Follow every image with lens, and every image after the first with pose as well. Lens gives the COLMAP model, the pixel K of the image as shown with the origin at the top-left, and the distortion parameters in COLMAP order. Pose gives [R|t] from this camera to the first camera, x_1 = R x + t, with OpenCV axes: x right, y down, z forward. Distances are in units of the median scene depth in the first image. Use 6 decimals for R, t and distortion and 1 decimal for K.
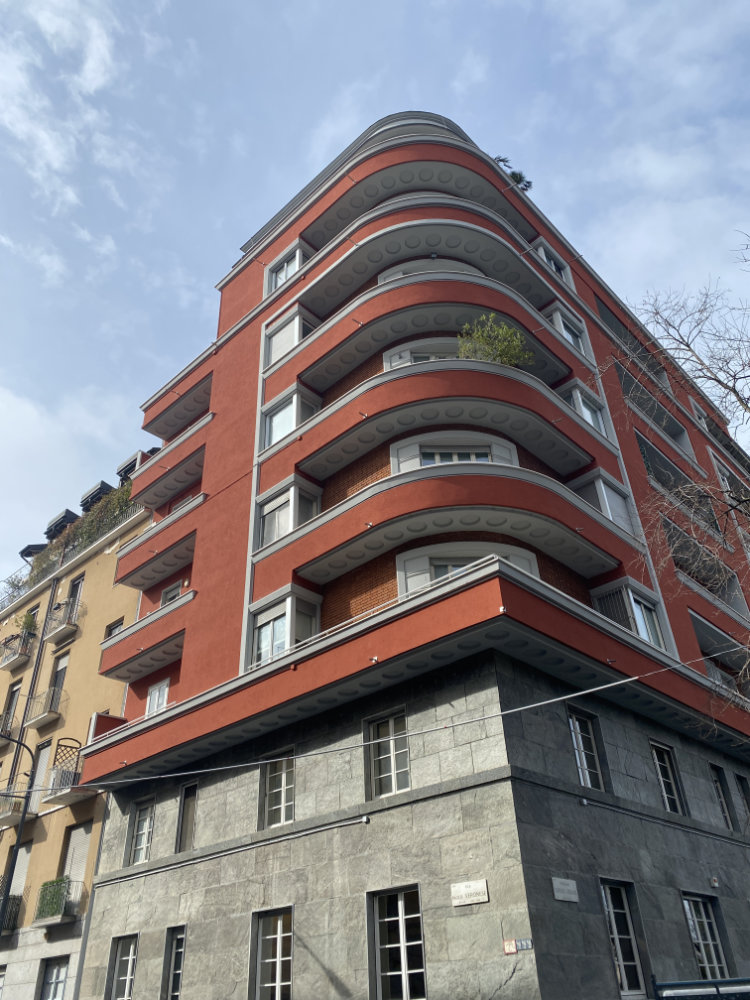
lens RADIAL K [[762.6, 0, 375.0], [0, 762.6, 500.0], [0, 0, 1]] dist [0.081199, -0.161430]
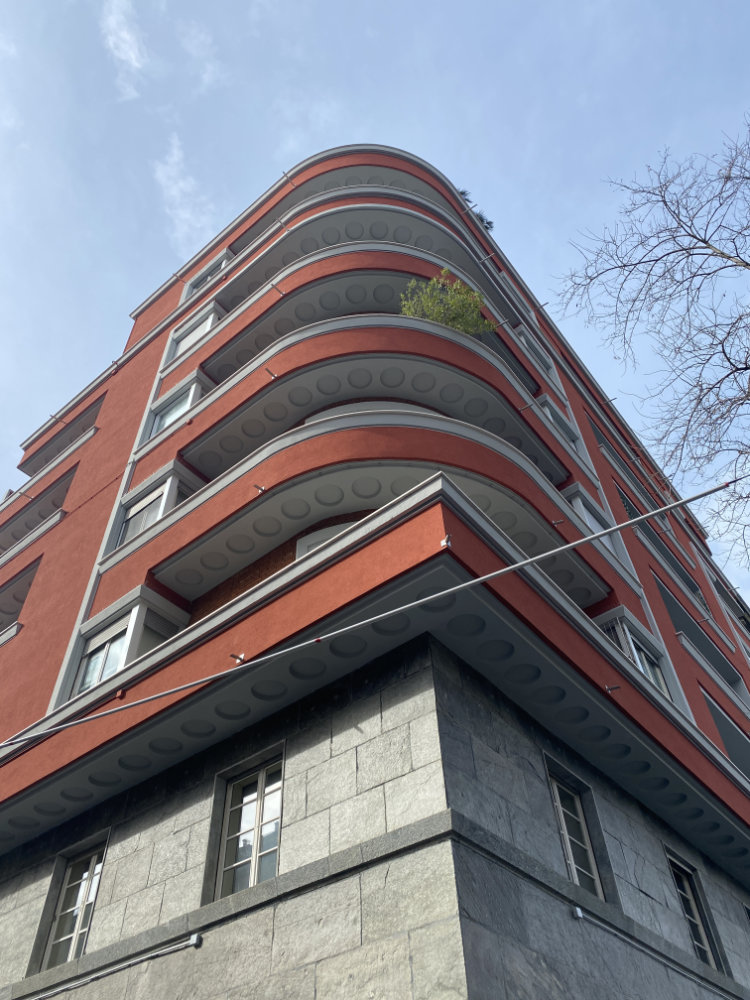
lens RADIAL K [[770.3, 0, 375.0], [0, 770.3, 500.0], [0, 0, 1]] dist [0.007563, 0.003687]
pose [[0.996818, 0.061861, 0.050265, 0.058537], [-0.047863, 0.968812, -0.243130, 0.194475], [-0.063738, 0.239950, 0.968691, 0.303459]]
